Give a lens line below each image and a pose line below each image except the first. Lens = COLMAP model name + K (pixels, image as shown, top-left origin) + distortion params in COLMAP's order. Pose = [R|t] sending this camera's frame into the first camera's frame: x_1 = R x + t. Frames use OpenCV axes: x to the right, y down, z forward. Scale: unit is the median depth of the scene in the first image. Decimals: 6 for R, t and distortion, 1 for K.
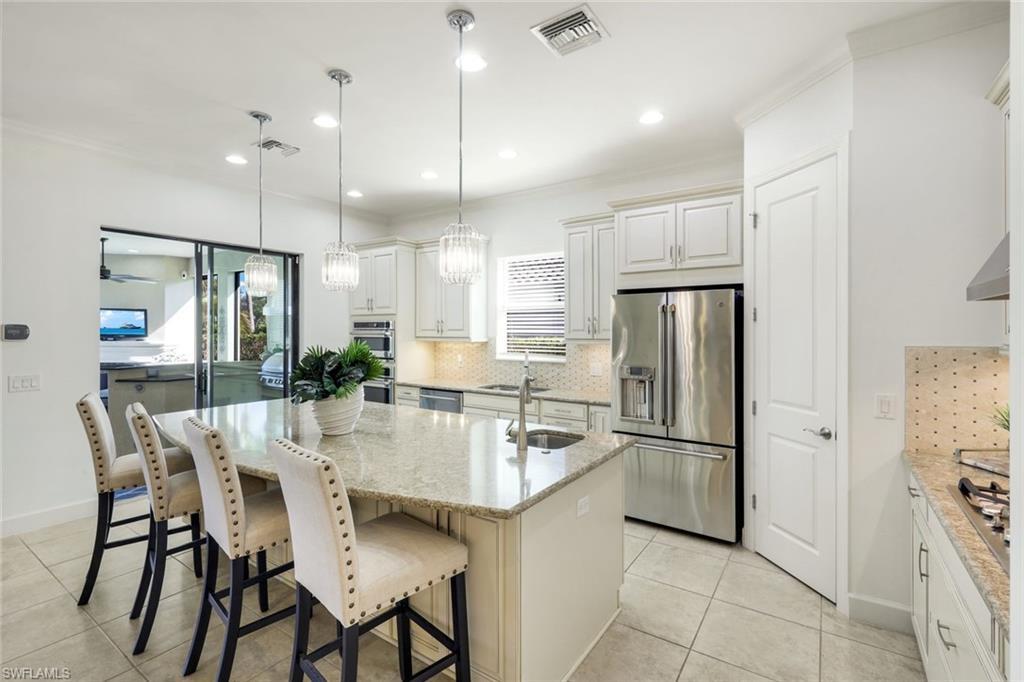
lens RADIAL K [[478.3, 0, 509.8], [0, 478.3, 334.8], [0, 0, 1]] dist [-0.000389, -0.000094]
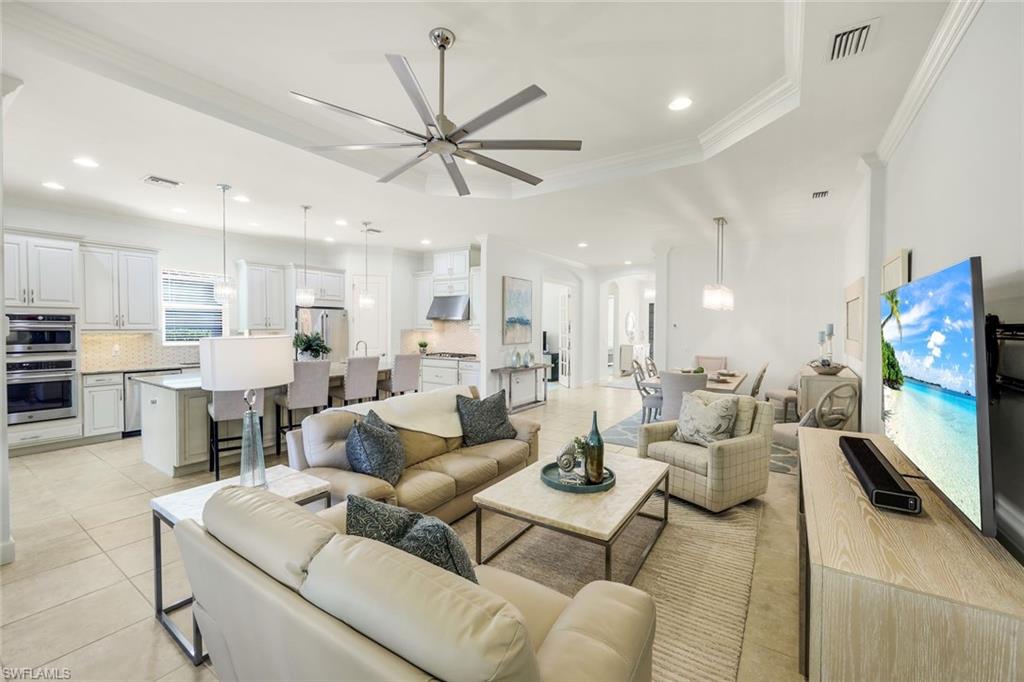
lens RADIAL K [[416.7, 0, 508.5], [0, 416.7, 336.0], [0, 0, 1]] dist [0.000218, 0.000016]
pose [[-0.013243, -0.025464, 0.999588, -1.171077], [0.001013, 0.999675, 0.025480, -0.004167], [-0.999912, 0.001350, -0.013213, 0.063682]]
